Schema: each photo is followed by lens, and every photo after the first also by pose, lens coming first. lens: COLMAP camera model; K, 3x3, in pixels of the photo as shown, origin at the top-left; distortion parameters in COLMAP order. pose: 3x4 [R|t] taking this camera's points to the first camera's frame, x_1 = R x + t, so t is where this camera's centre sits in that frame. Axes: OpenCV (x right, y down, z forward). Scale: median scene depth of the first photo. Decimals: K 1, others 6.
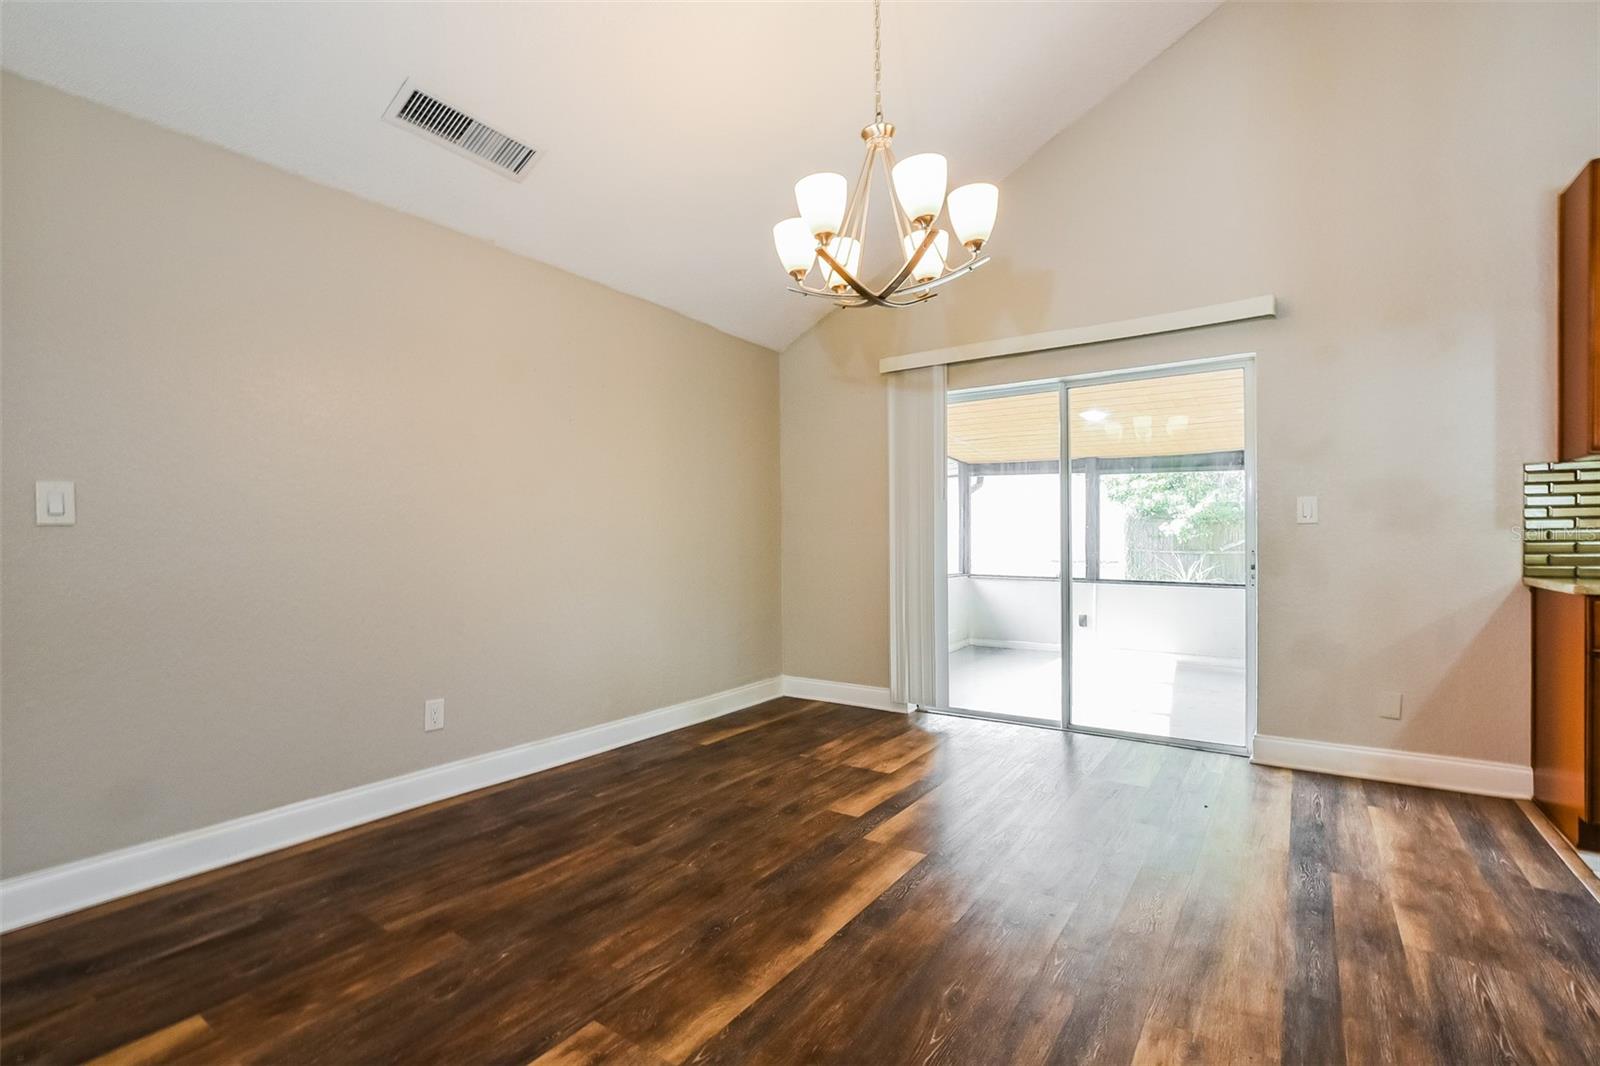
lens RADIAL K [[758.9, 0, 750.8], [0, 758.9, 535.8], [0, 0, 1]] dist [-0.031099, 0.005016]
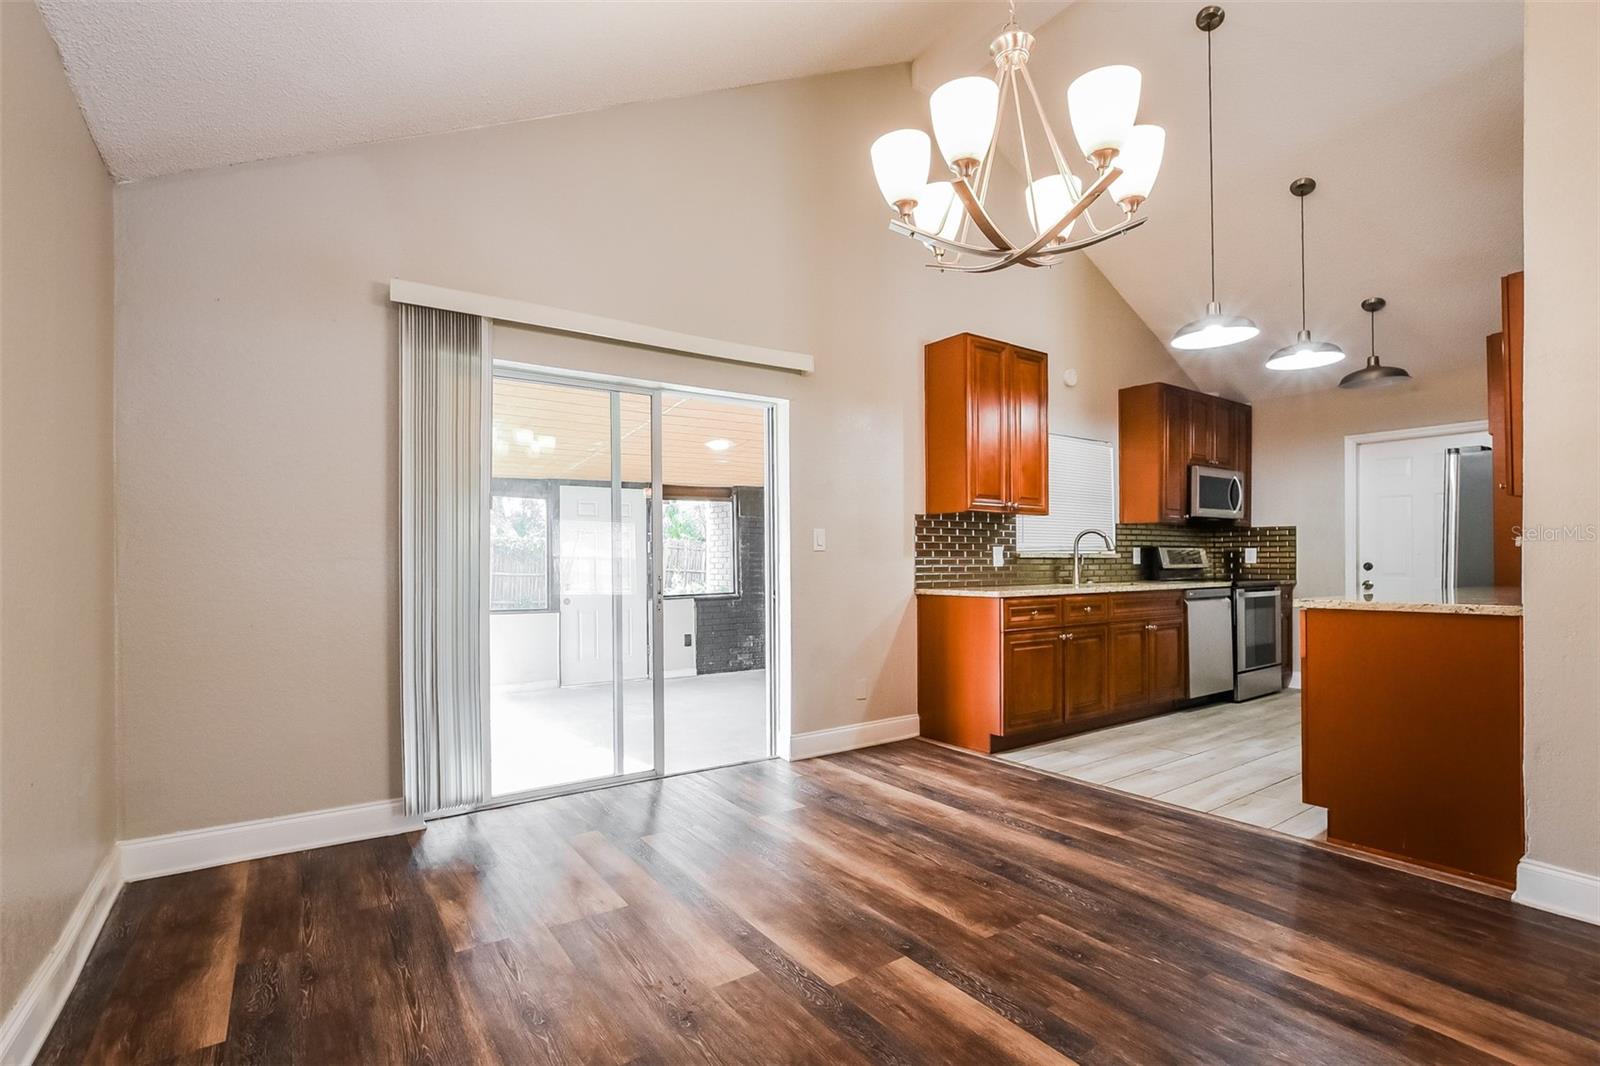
lens RADIAL K [[758.9, 0, 783.5], [0, 758.9, 560.7], [0, 0, 1]] dist [-0.031099, 0.005016]
pose [[0.313598, 0.000099, 0.949556, -0.497258], [0.004294, 0.999990, -0.001522, 0.001010], [-0.949546, 0.004555, 0.313594, 0.757806]]
